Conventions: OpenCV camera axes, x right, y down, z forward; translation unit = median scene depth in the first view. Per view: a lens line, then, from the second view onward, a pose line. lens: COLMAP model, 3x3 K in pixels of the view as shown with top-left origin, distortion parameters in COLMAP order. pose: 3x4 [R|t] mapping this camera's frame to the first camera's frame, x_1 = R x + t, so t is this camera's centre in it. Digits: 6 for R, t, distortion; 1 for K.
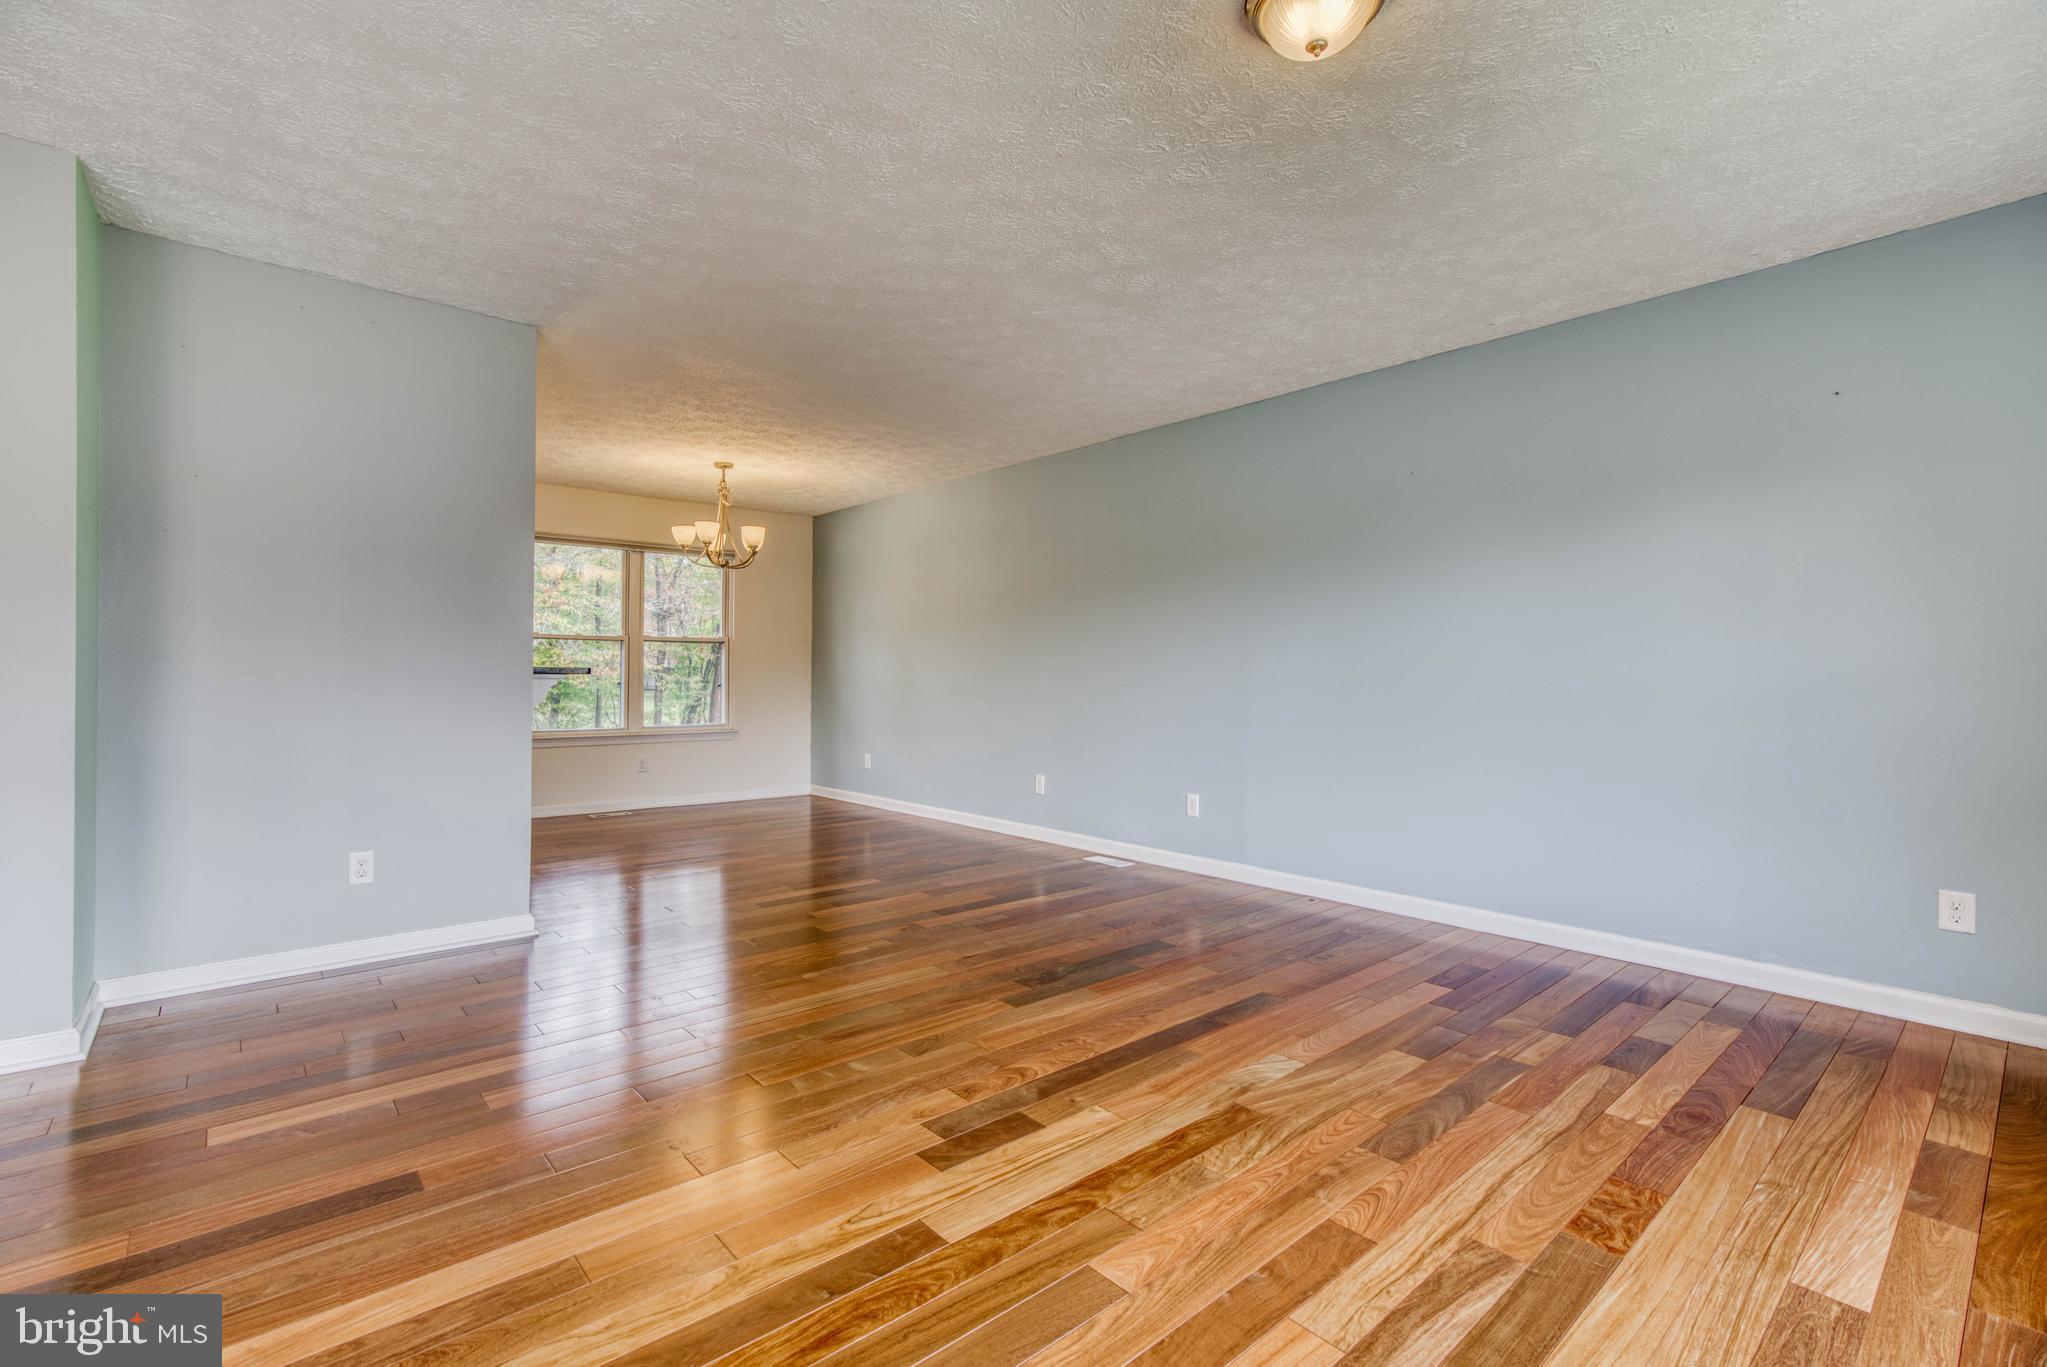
lens RADIAL K [[917.0, 0, 1004.2], [0, 917.0, 681.1], [0, 0, 1]] dist [-0.019960, 0.018338]
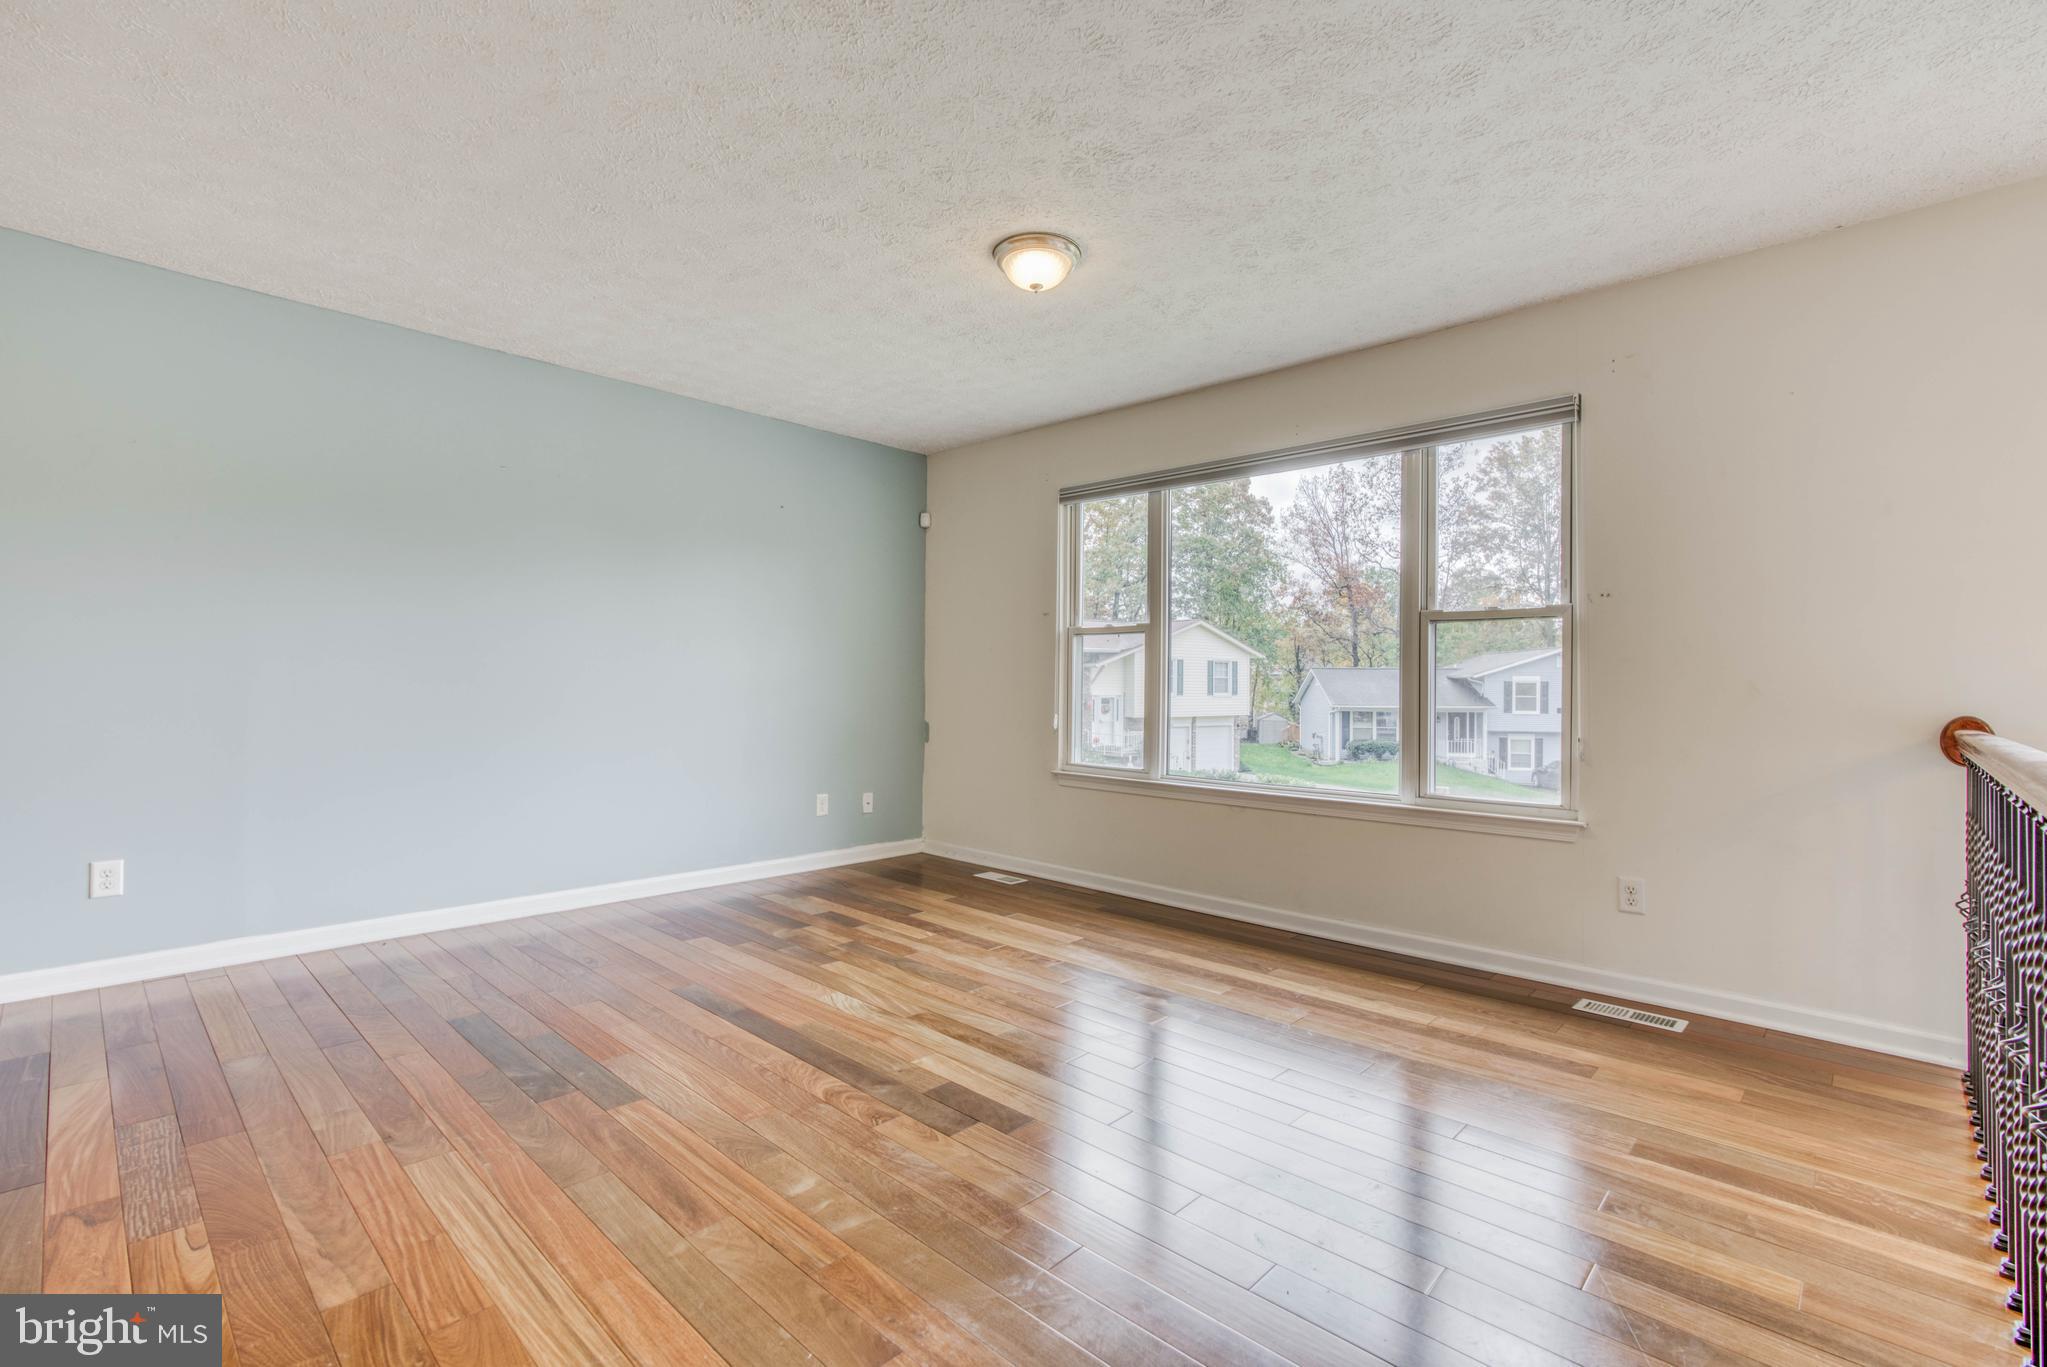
lens RADIAL K [[917.0, 0, 1004.2], [0, 917.0, 681.1], [0, 0, 1]] dist [-0.019960, 0.018338]
pose [[-0.090938, -0.003104, 0.995852, -0.835375], [-0.006263, 0.999977, 0.002545, -0.006058], [-0.995837, -0.006005, -0.090955, 0.803854]]
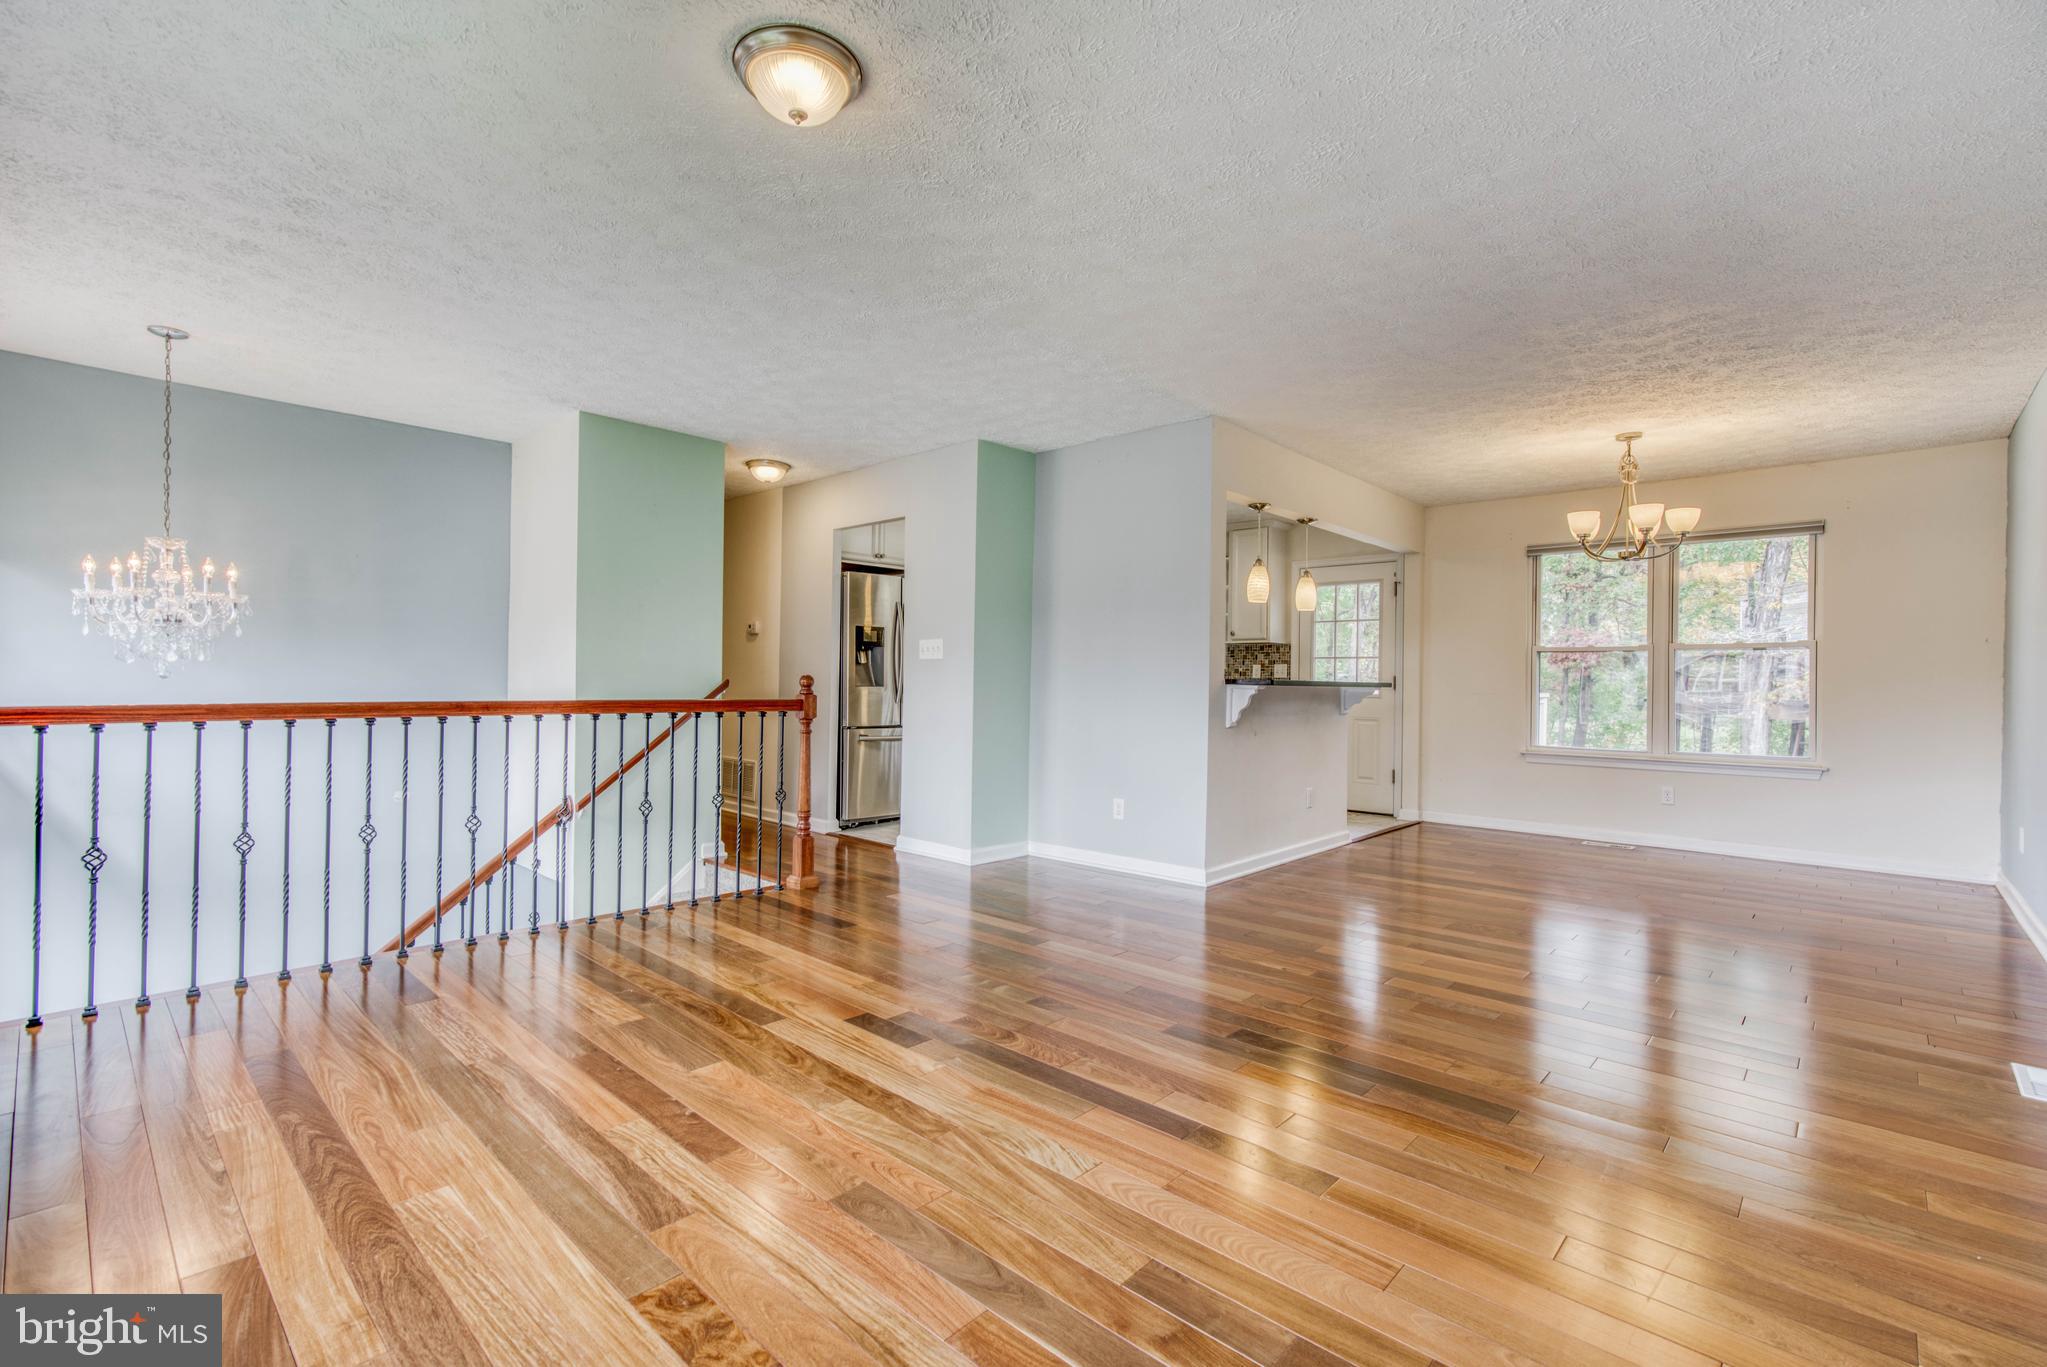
lens RADIAL K [[917.0, 0, 1004.2], [0, 917.0, 681.1], [0, 0, 1]] dist [-0.019960, 0.018338]
pose [[0.102771, -0.003633, -0.994698, 0.992369], [-0.016555, 0.999849, -0.005362, -0.001008], [0.994567, 0.017019, 0.102695, 0.769767]]
